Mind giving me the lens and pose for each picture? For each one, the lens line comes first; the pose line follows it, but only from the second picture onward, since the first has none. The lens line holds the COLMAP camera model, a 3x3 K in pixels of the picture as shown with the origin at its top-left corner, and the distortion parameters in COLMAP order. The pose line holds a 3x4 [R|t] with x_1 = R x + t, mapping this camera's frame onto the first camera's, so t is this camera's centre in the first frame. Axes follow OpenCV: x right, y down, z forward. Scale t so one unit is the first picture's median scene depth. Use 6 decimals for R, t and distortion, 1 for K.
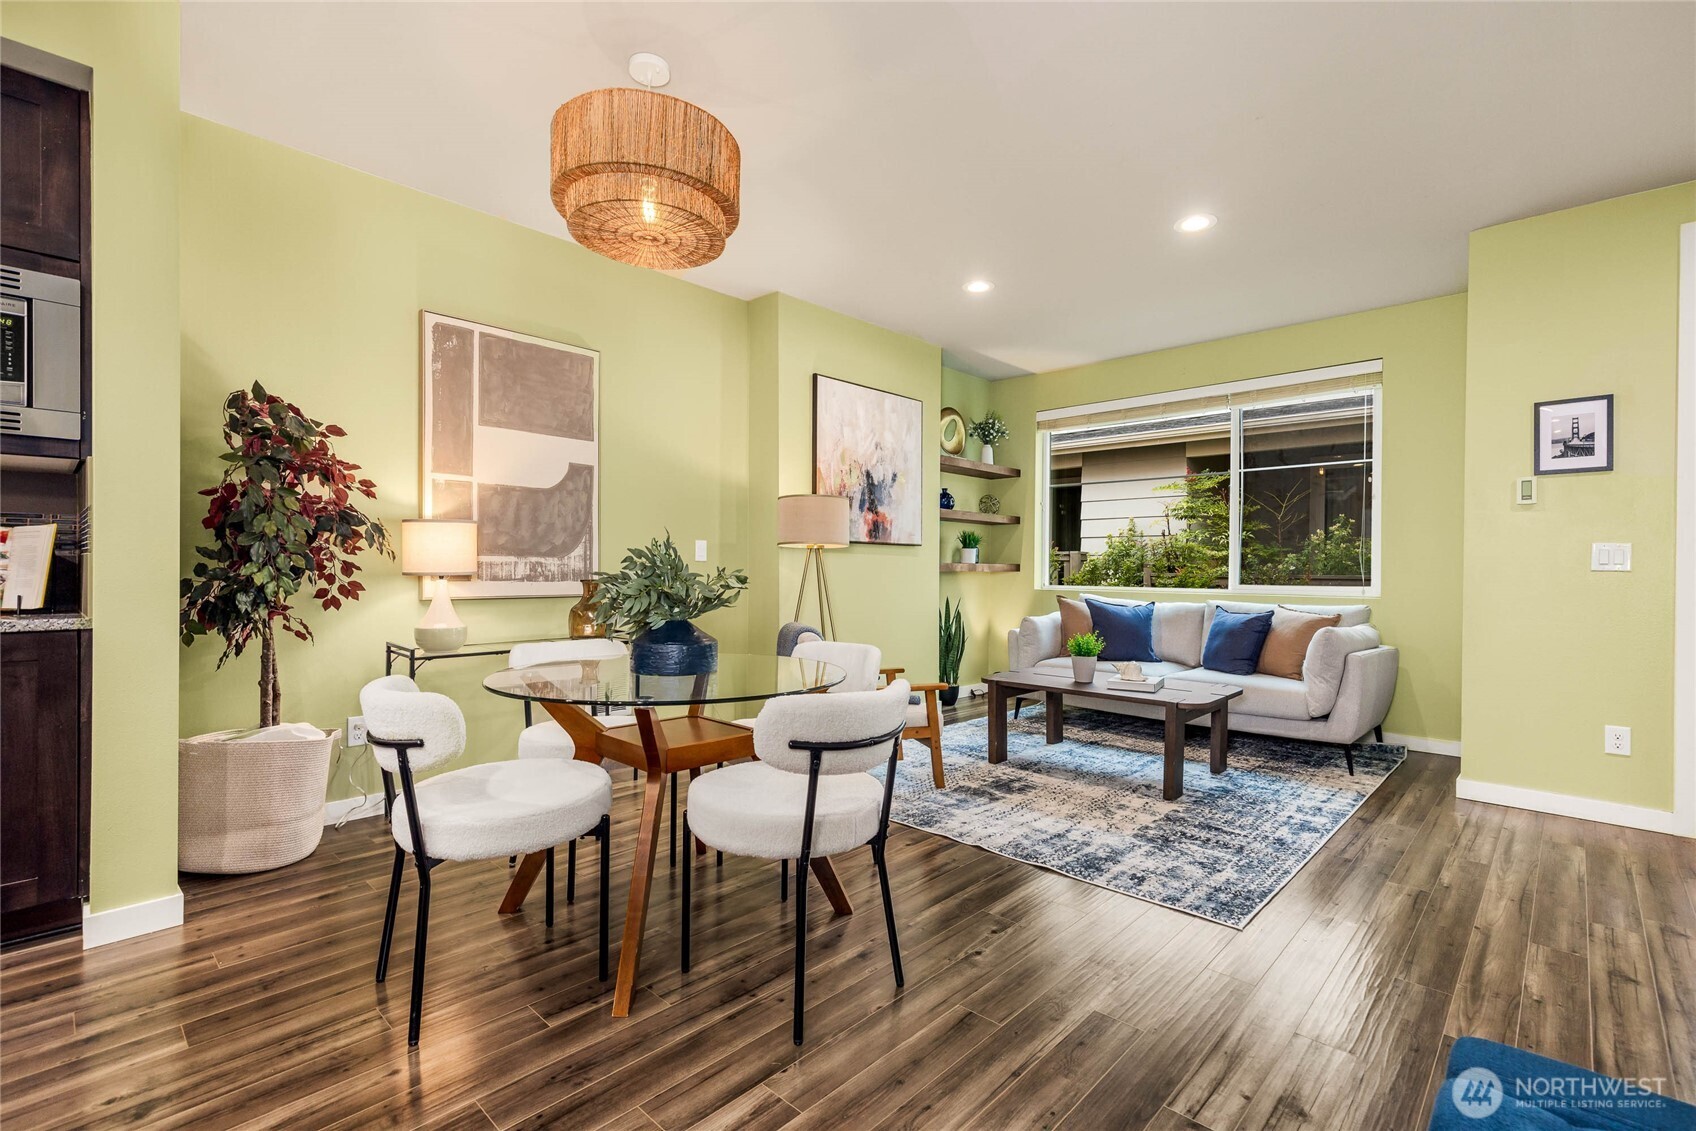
lens RADIAL K [[764.3, 0, 855.1], [0, 764.3, 572.9], [0, 0, 1]] dist [0.009668, -0.001579]
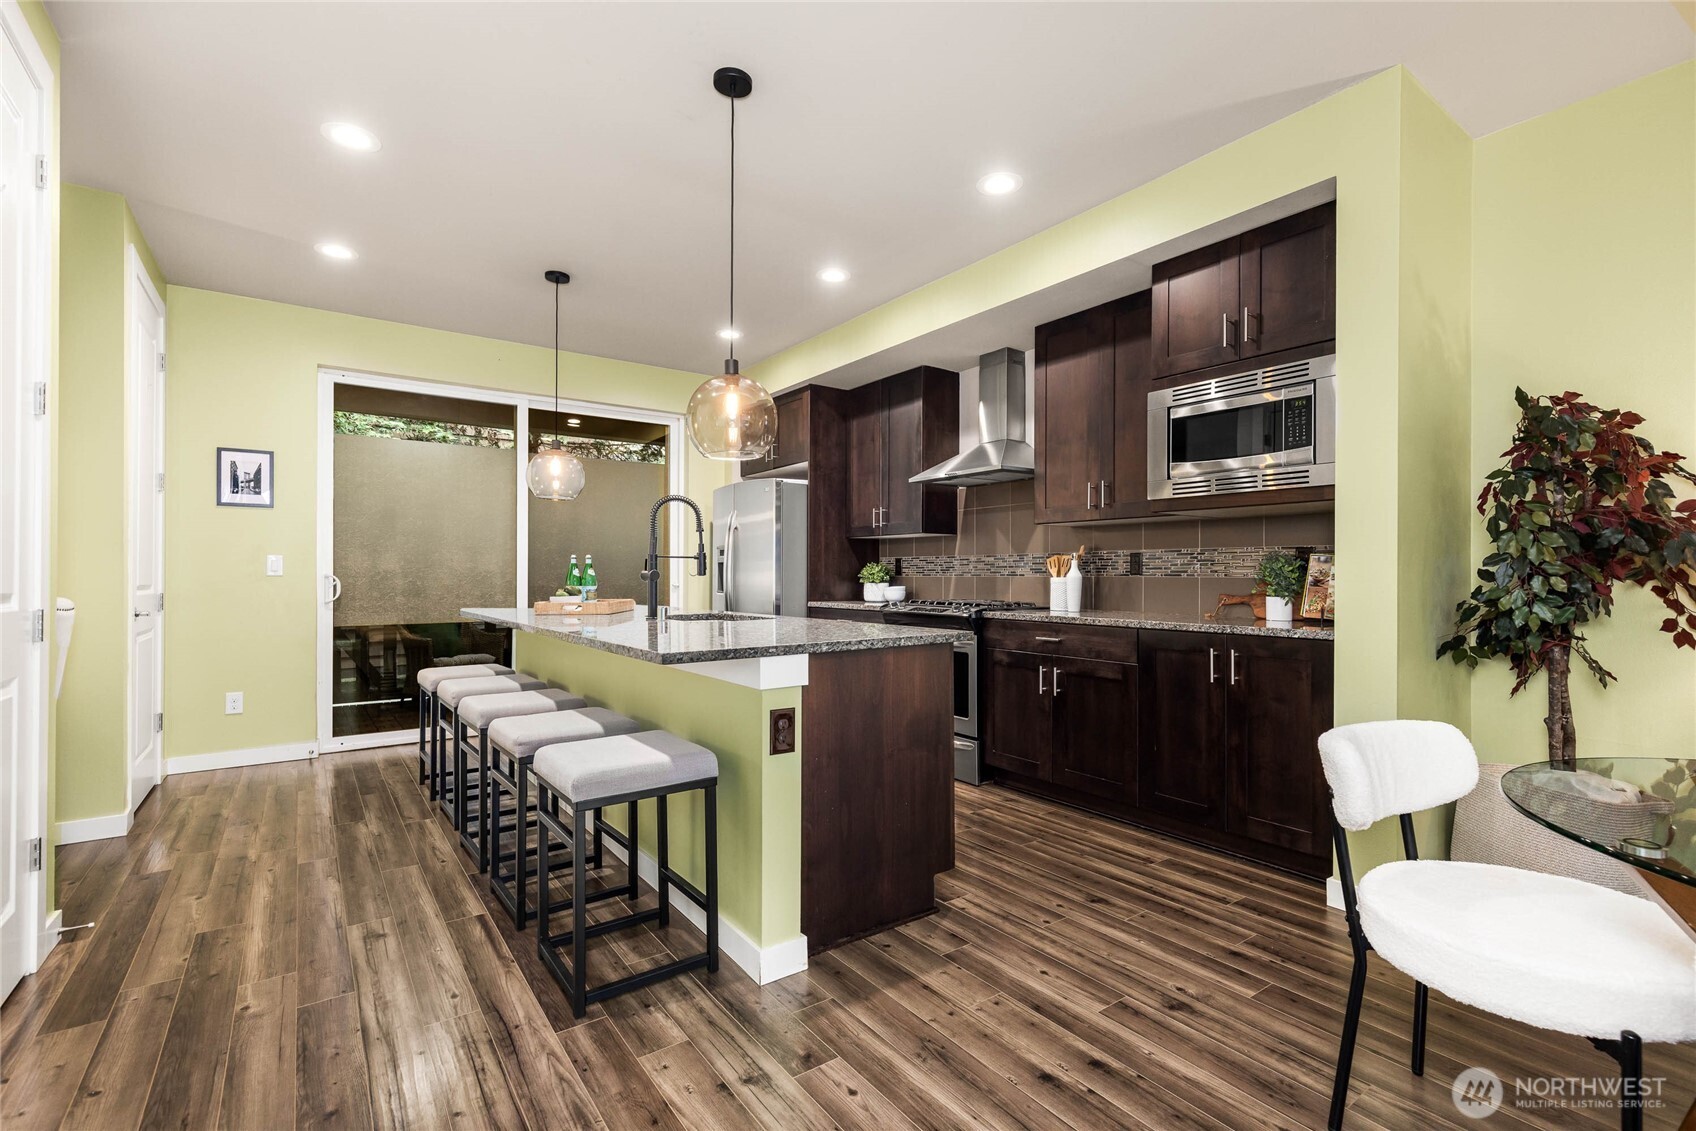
lens RADIAL K [[764.3, 0, 856.7], [0, 764.3, 571.2], [0, 0, 1]] dist [0.009668, -0.001579]
pose [[-0.186482, -0.012572, -0.982378, 0.180101], [-0.010856, 0.999883, -0.010735, -0.008456], [0.982398, 0.008663, -0.186597, 0.271627]]
